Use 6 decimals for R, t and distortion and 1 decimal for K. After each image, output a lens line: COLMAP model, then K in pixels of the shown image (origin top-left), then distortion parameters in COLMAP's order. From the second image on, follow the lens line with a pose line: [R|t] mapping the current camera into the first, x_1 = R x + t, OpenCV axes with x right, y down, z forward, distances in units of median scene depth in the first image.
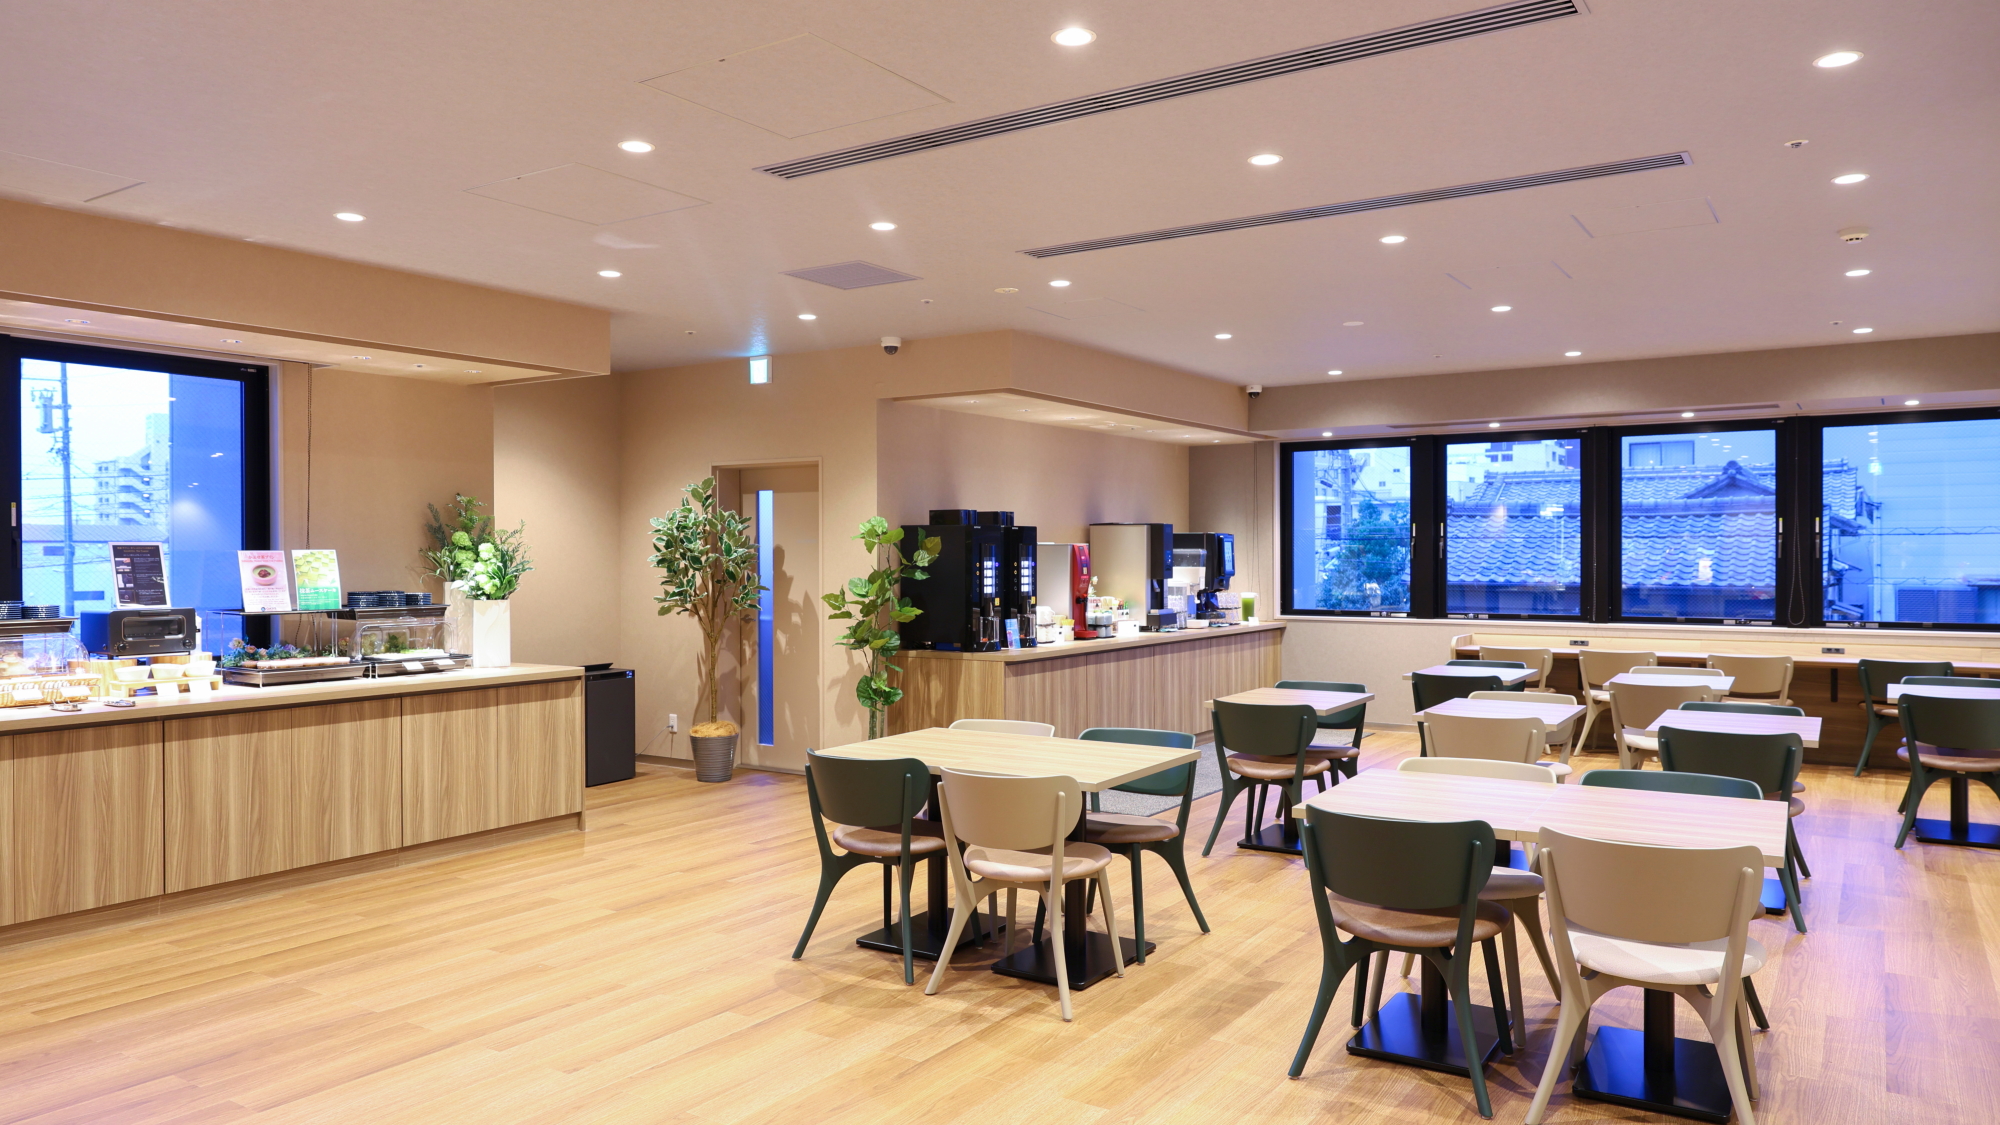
lens RADIAL K [[1329.6, 0, 1000.0], [0, 1329.6, 562.5], [0, 0, 1]] dist [-0.001708, -0.002130]
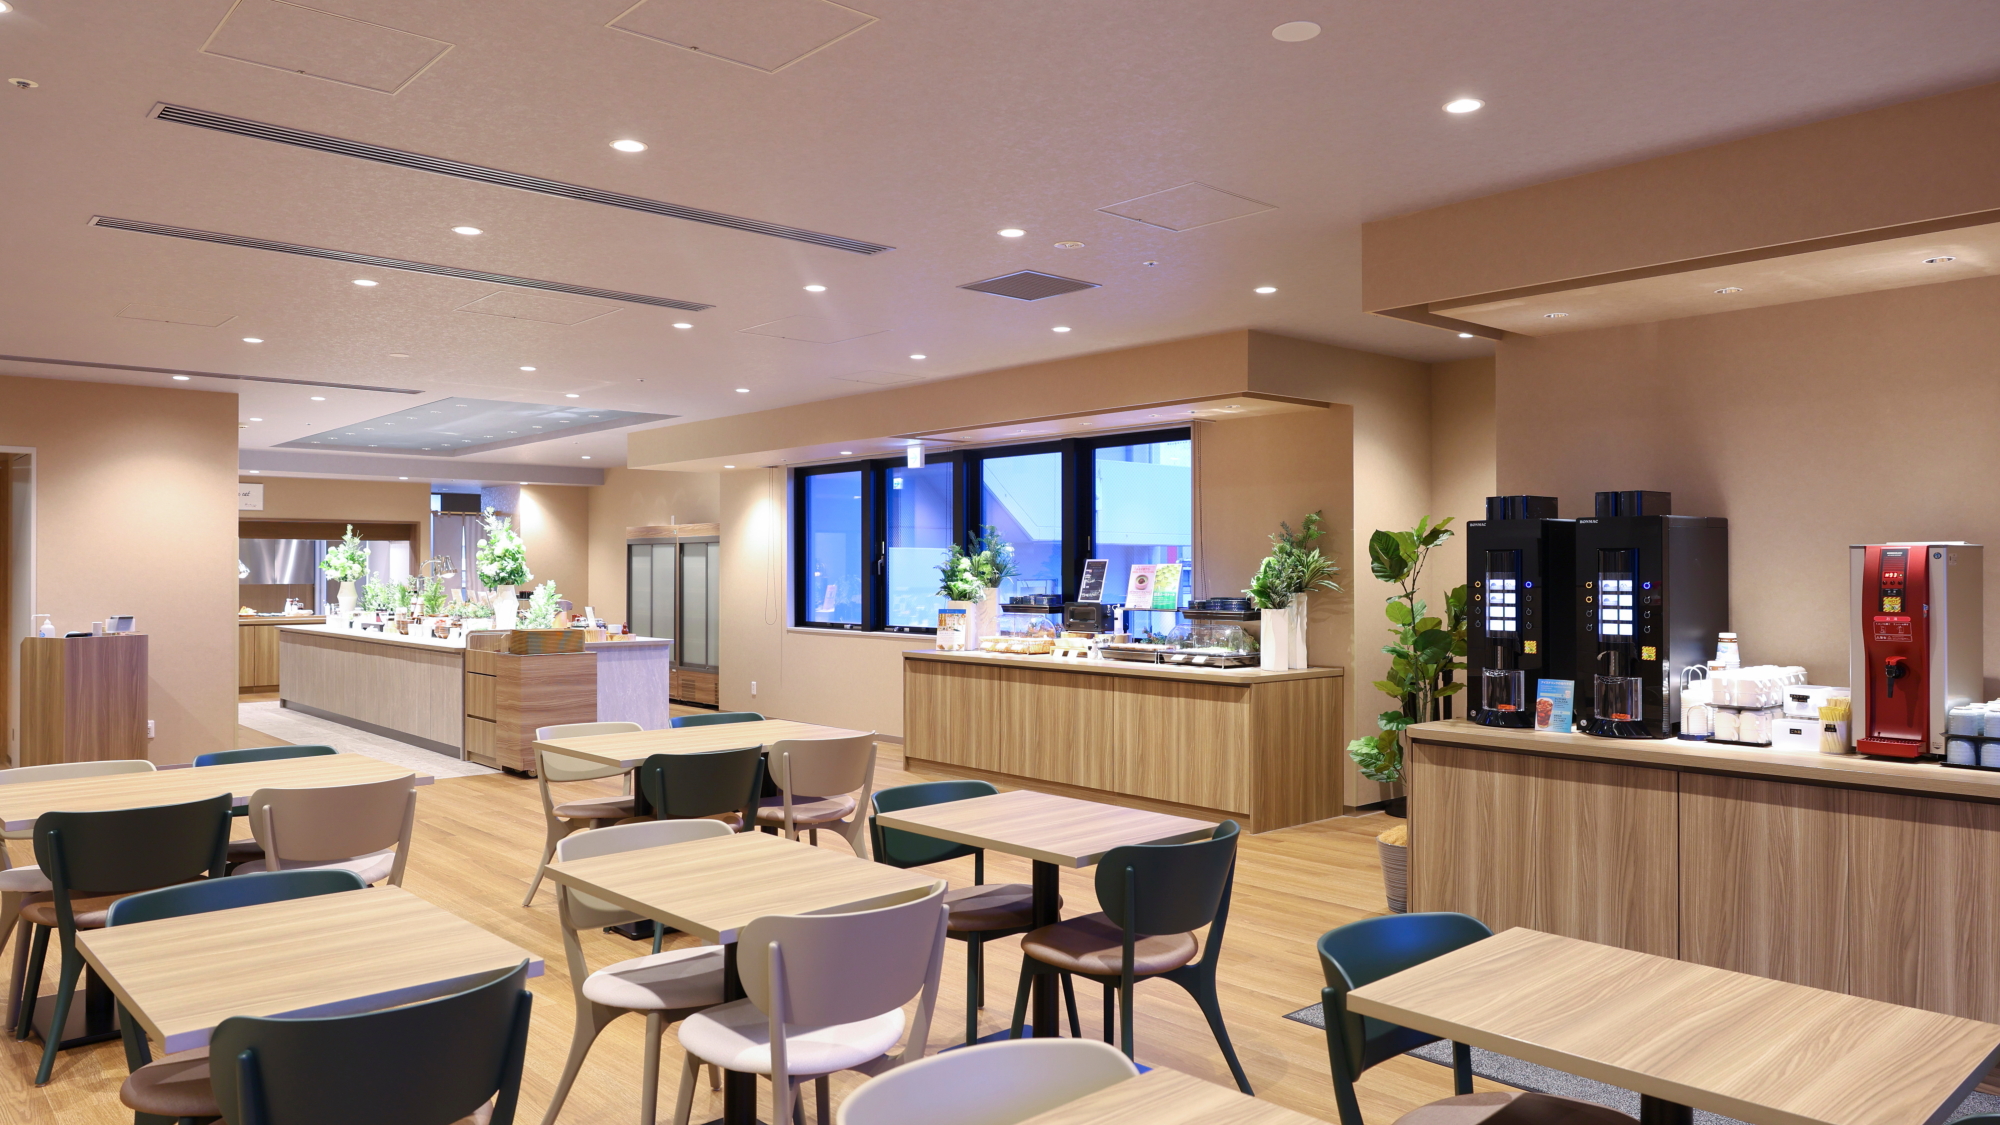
lens RADIAL K [[1329.6, 0, 1000.0], [0, 1329.6, 562.5], [0, 0, 1]] dist [-0.001708, -0.002130]
pose [[-0.253218, -0.000445, -0.967409, 0.793395], [-0.003527, 0.999994, 0.000463, -0.009881], [0.967403, 0.003529, -0.253218, 1.156972]]
